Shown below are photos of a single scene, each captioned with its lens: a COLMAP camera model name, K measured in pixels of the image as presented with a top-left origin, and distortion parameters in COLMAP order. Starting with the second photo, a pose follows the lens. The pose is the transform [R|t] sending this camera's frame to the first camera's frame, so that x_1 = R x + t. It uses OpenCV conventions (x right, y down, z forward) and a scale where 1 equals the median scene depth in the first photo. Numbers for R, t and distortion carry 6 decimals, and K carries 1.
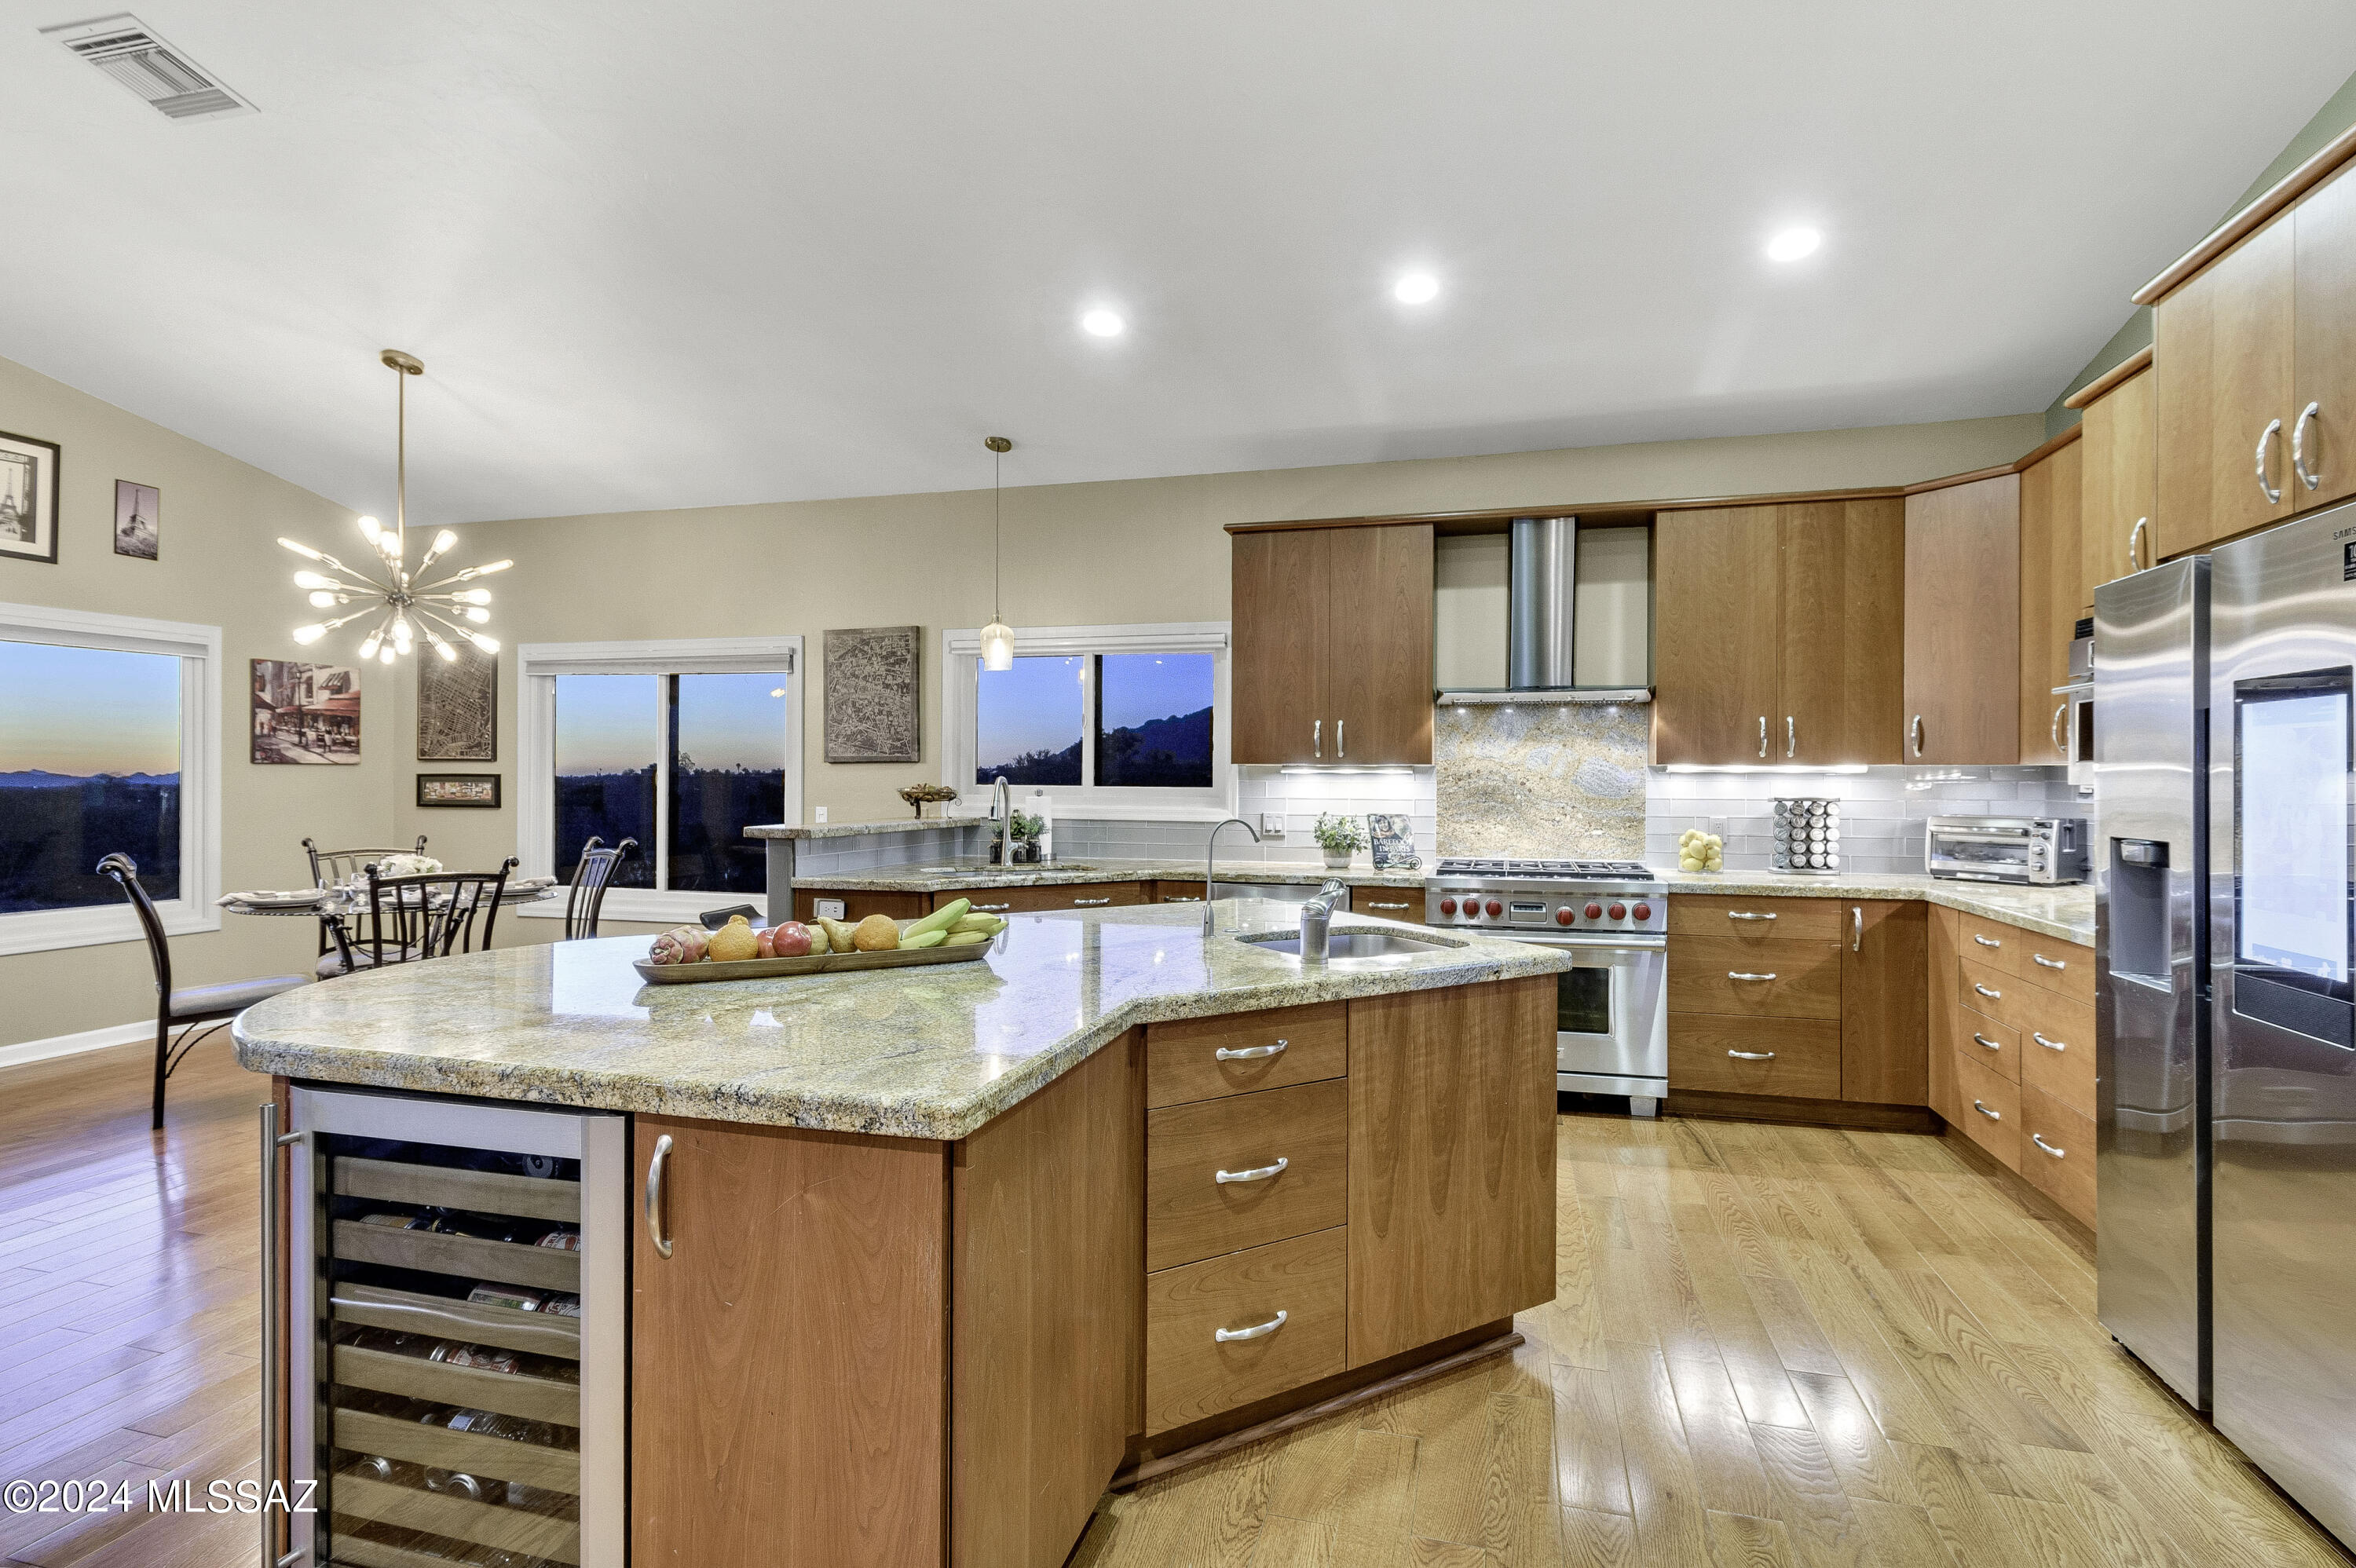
lens RADIAL K [[1105.8, 0, 1178.0], [0, 1105.8, 784.0], [0, 0, 1]] dist [-0.002363, -0.000442]
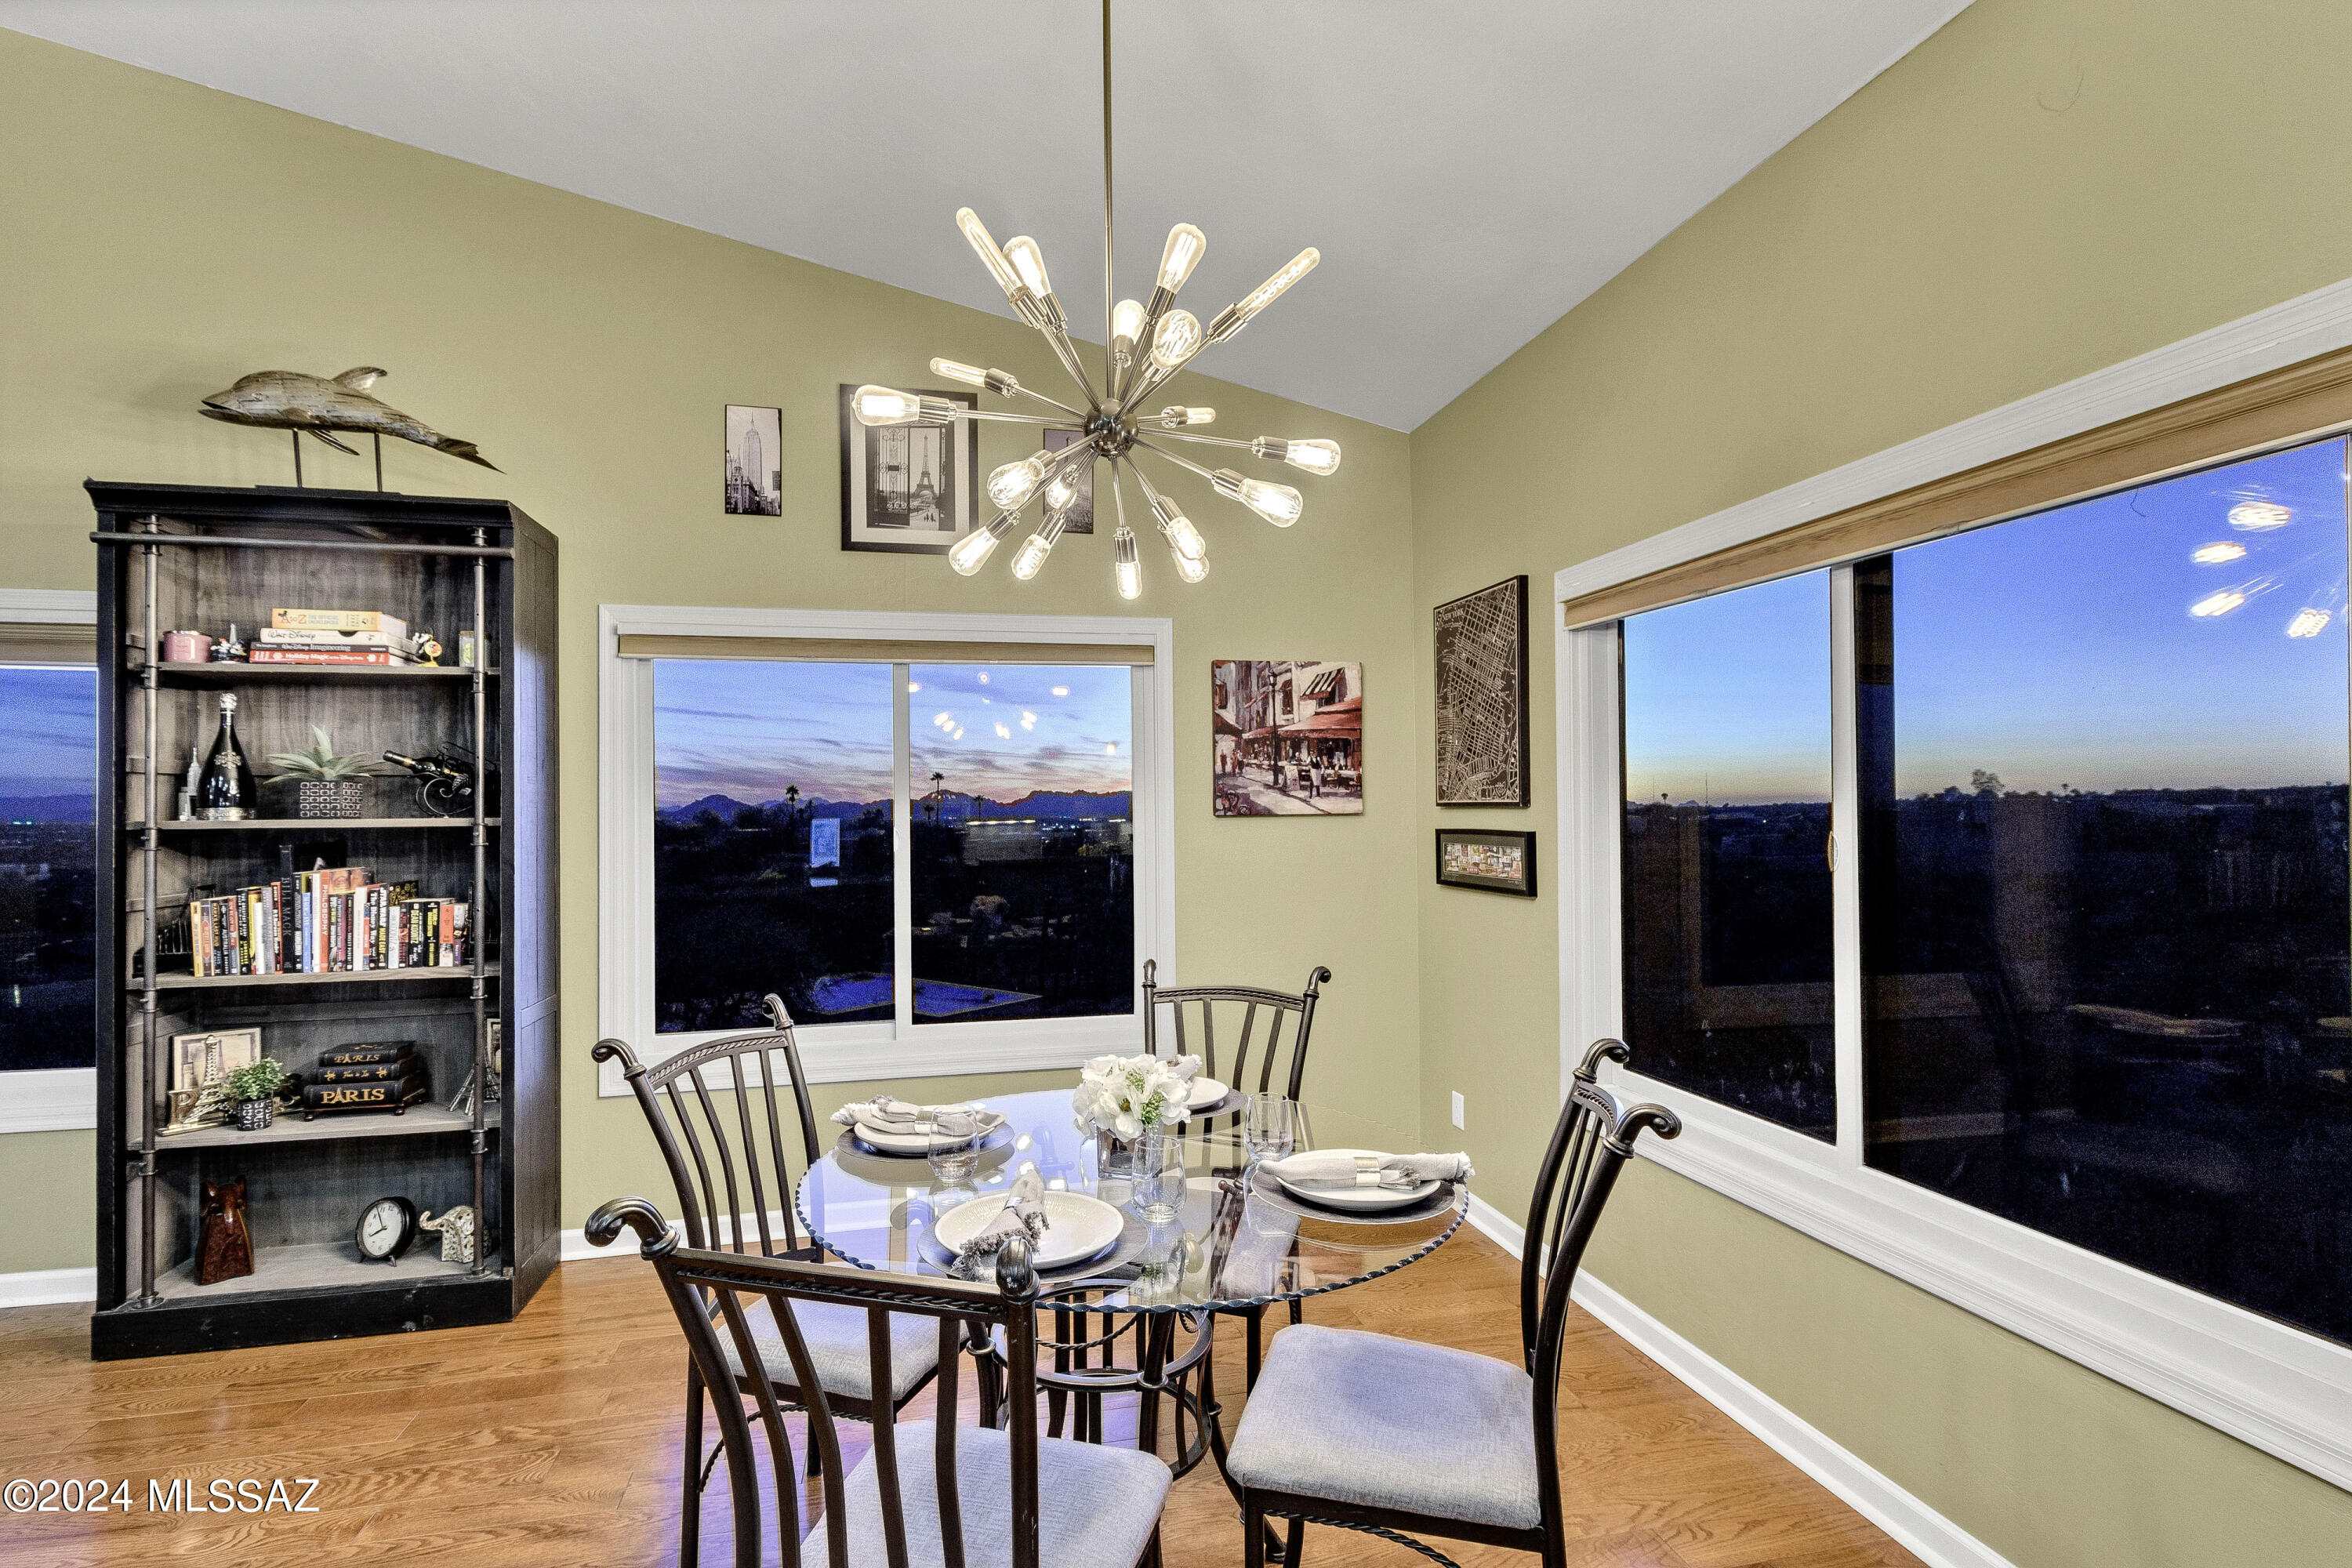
lens RADIAL K [[1104.0, 0, 1176.0], [0, 1104.0, 784.0], [0, 0, 1]] dist [-0.002363, -0.000442]
pose [[0.491093, -0.029765, -0.870598, -0.254500], [0.009959, 0.999543, -0.028556, -0.018731], [0.871050, 0.005354, 0.491165, 0.620376]]
